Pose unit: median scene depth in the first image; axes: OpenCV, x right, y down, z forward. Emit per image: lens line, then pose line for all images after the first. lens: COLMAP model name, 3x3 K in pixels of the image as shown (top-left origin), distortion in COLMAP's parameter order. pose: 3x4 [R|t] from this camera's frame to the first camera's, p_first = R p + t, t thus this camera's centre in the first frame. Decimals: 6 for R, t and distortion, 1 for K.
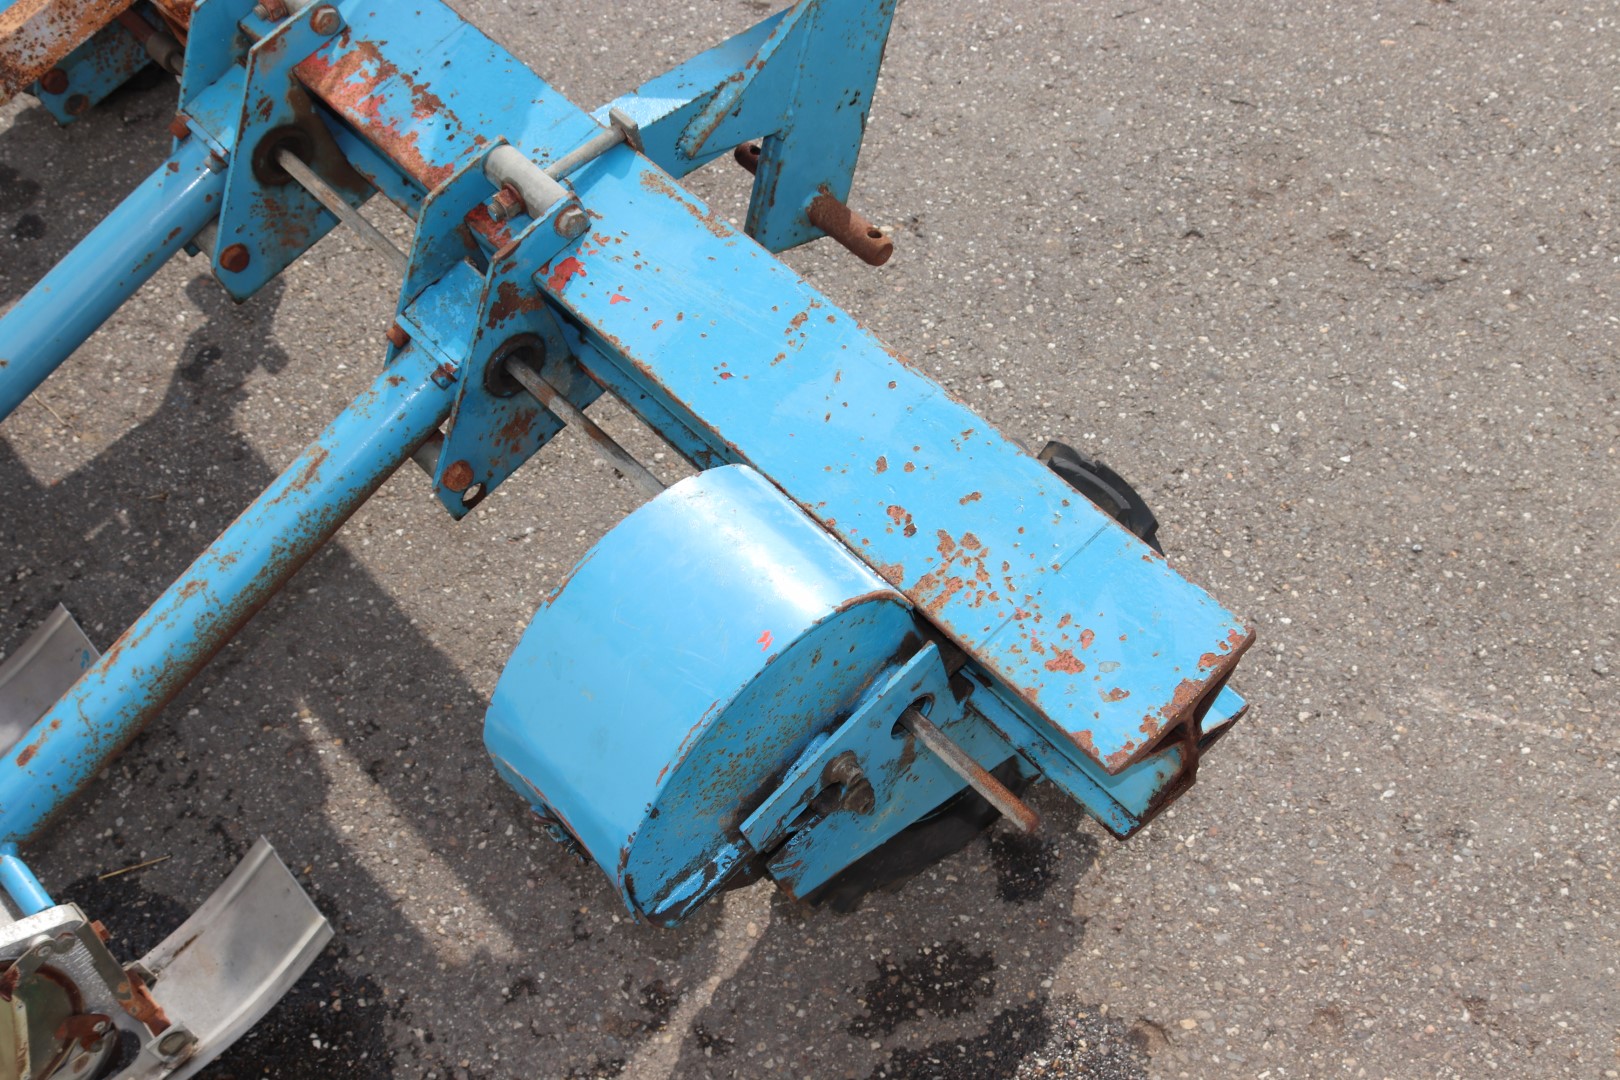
lens RADIAL K [[1793.9, 0, 812.4], [0, 1793.9, 577.6], [0, 0, 1]] dist [-0.129795, 0.166675]
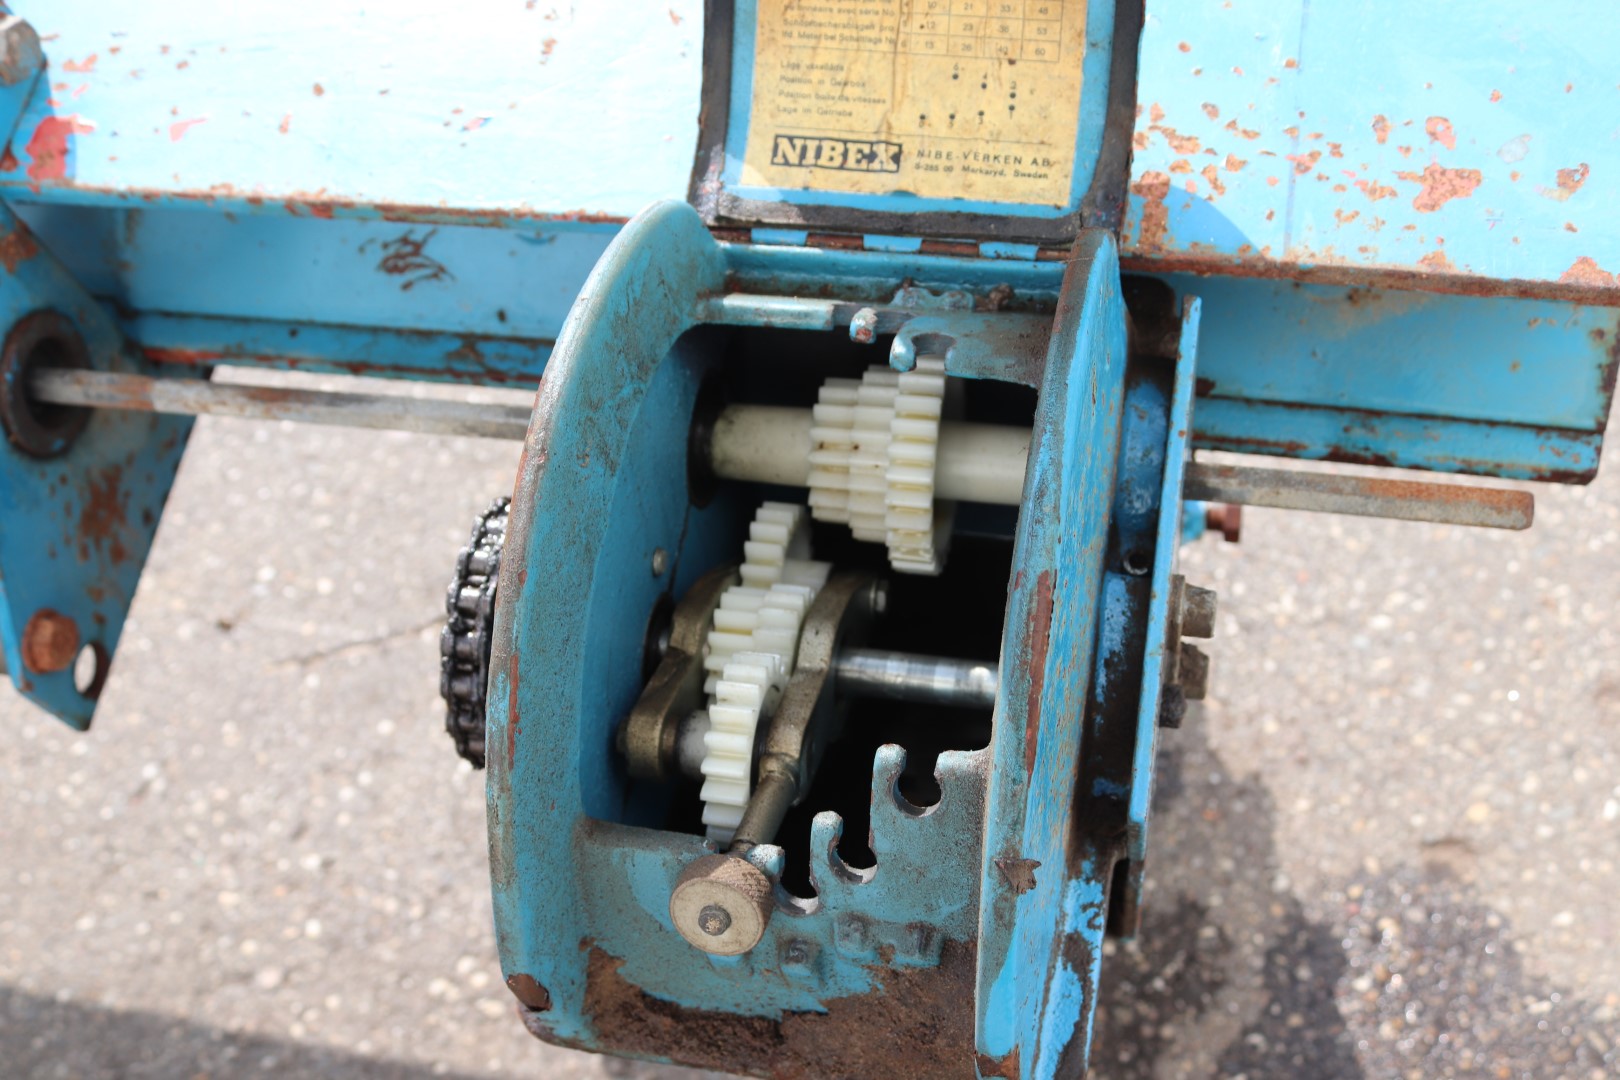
lens RADIAL K [[1793.9, 0, 812.4], [0, 1793.9, 577.6], [0, 0, 1]] dist [-0.129795, 0.166675]
pose [[0.807726, -0.508490, 0.298356, -0.159129], [0.525173, 0.850541, 0.027804, 0.026321], [-0.267902, 0.134230, 0.954050, 0.450368]]
